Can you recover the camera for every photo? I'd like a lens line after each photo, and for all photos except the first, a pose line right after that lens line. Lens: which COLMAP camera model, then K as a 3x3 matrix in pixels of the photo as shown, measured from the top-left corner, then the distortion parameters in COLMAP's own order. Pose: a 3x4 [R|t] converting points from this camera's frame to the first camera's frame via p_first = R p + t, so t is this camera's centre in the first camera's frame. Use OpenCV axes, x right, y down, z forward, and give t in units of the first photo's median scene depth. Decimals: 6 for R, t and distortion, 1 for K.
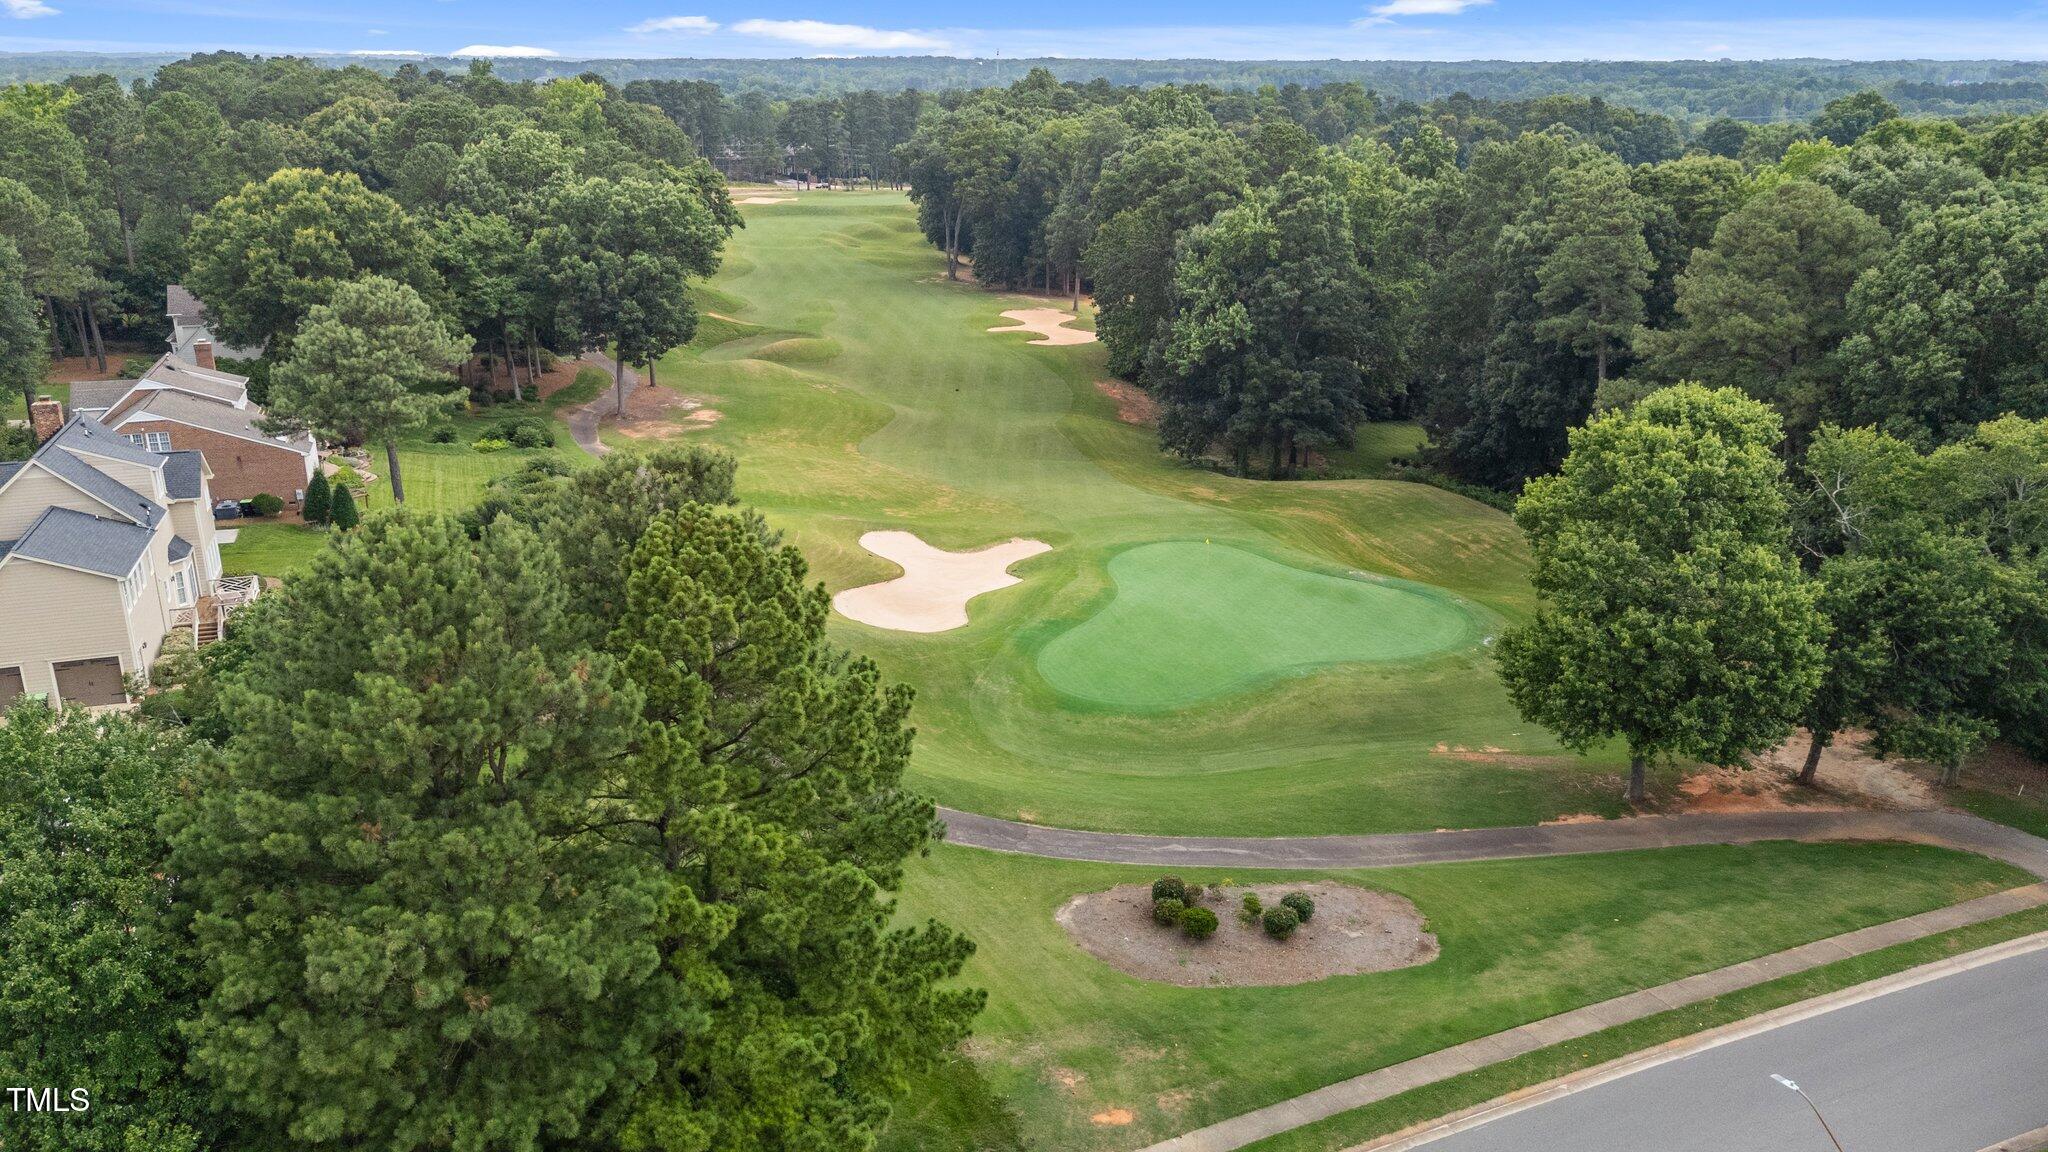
lens RADIAL K [[1525.2, 0, 1018.8], [0, 1525.2, 585.4], [0, 0, 1]] dist [0.093370, -0.110378]
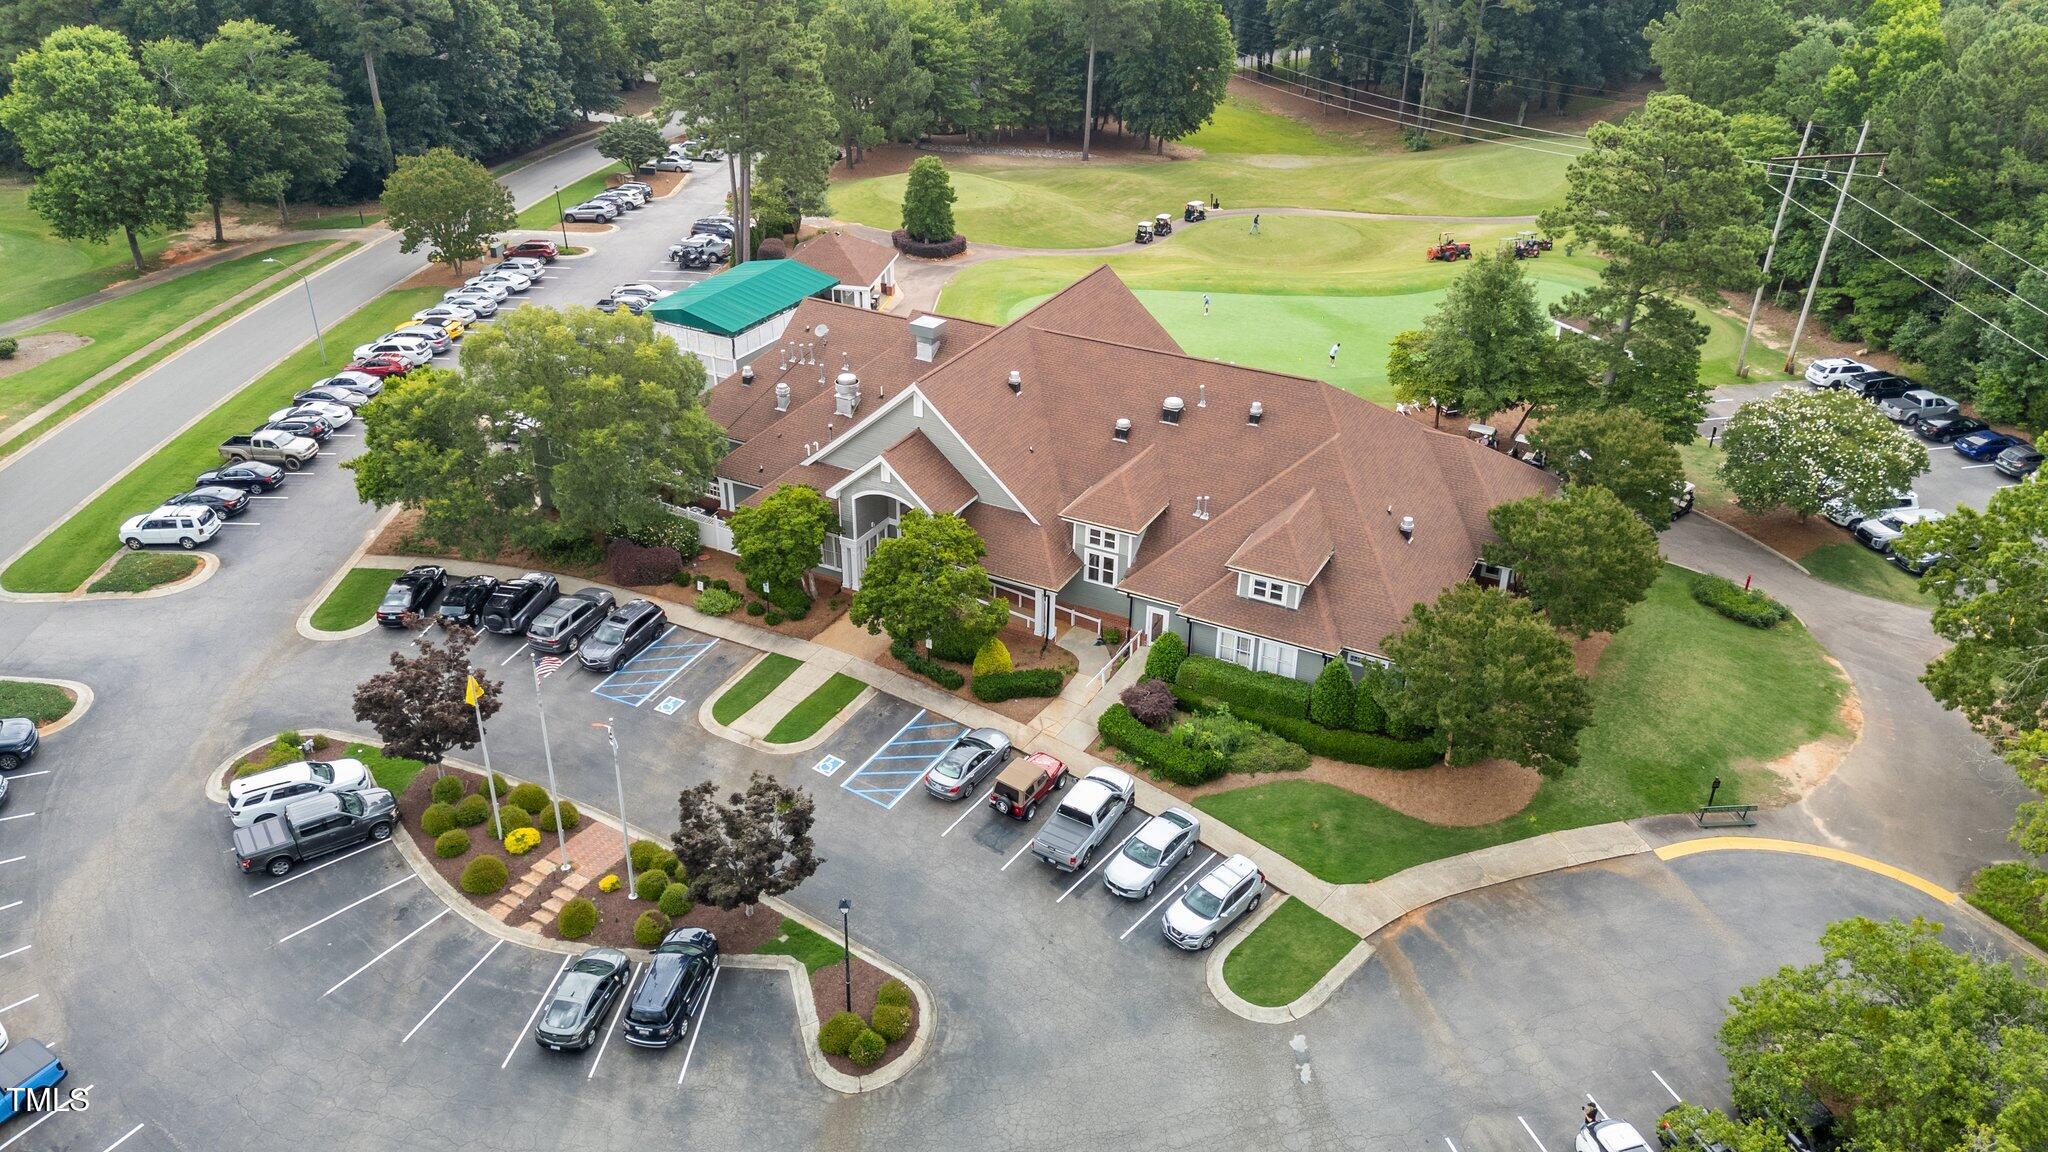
lens RADIAL K [[1550.2, 0, 1024.0], [0, 1550.2, 576.0], [0, 0, 1]] dist [0.112224, -0.113624]
pose [[0.502152, -0.406771, 0.763139, -0.725652], [0.269278, 0.912143, 0.309006, 0.190594], [-0.821786, 0.050329, 0.567569, -0.999101]]
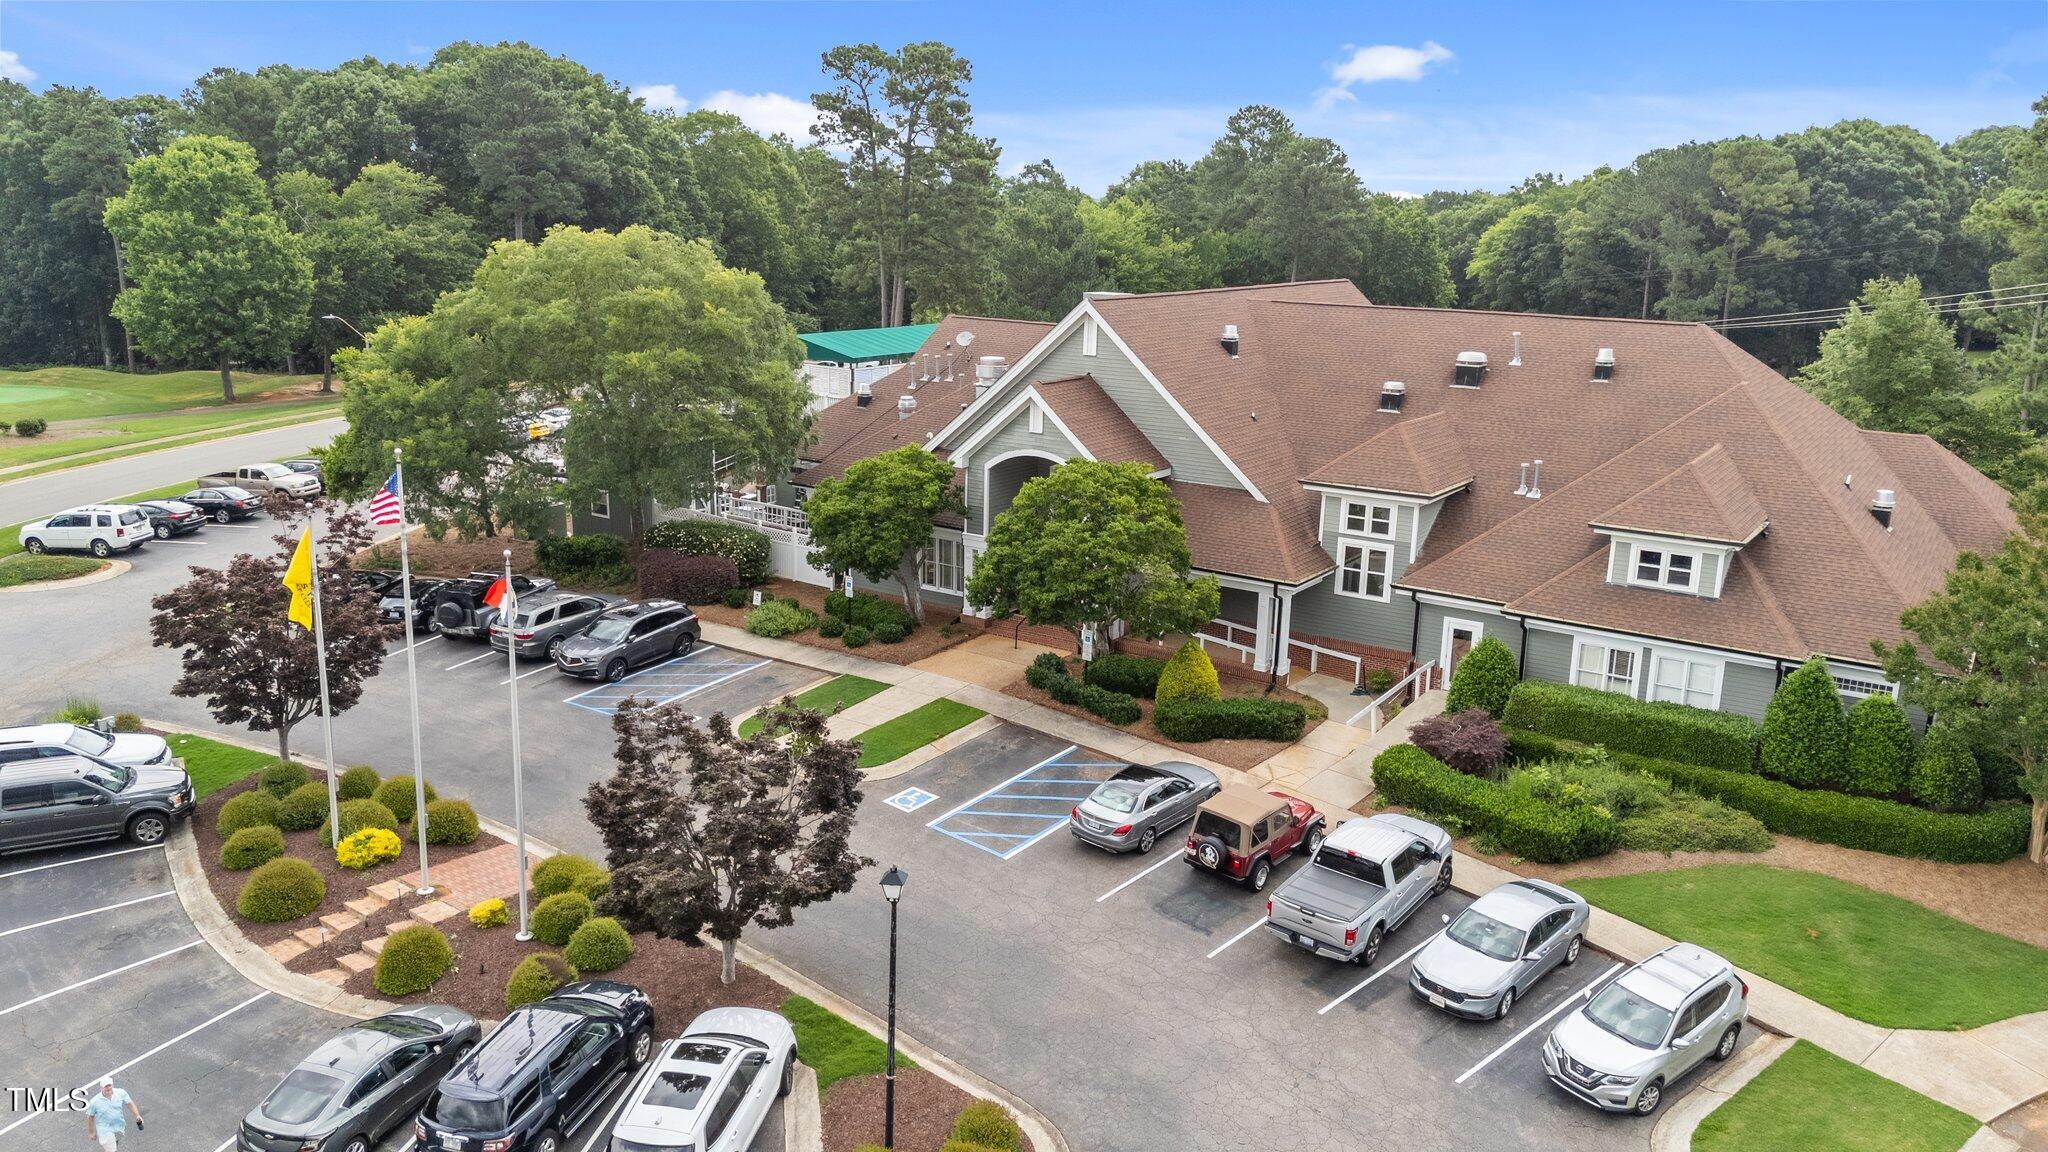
lens RADIAL K [[1525.2, 0, 1018.8], [0, 1525.2, 585.4], [0, 0, 1]] dist [0.093370, -0.110378]
pose [[0.599260, -0.171136, 0.782049, -0.460182], [0.237772, 0.970850, 0.030254, 0.530087], [-0.764429, 0.167819, 0.622482, -0.693364]]
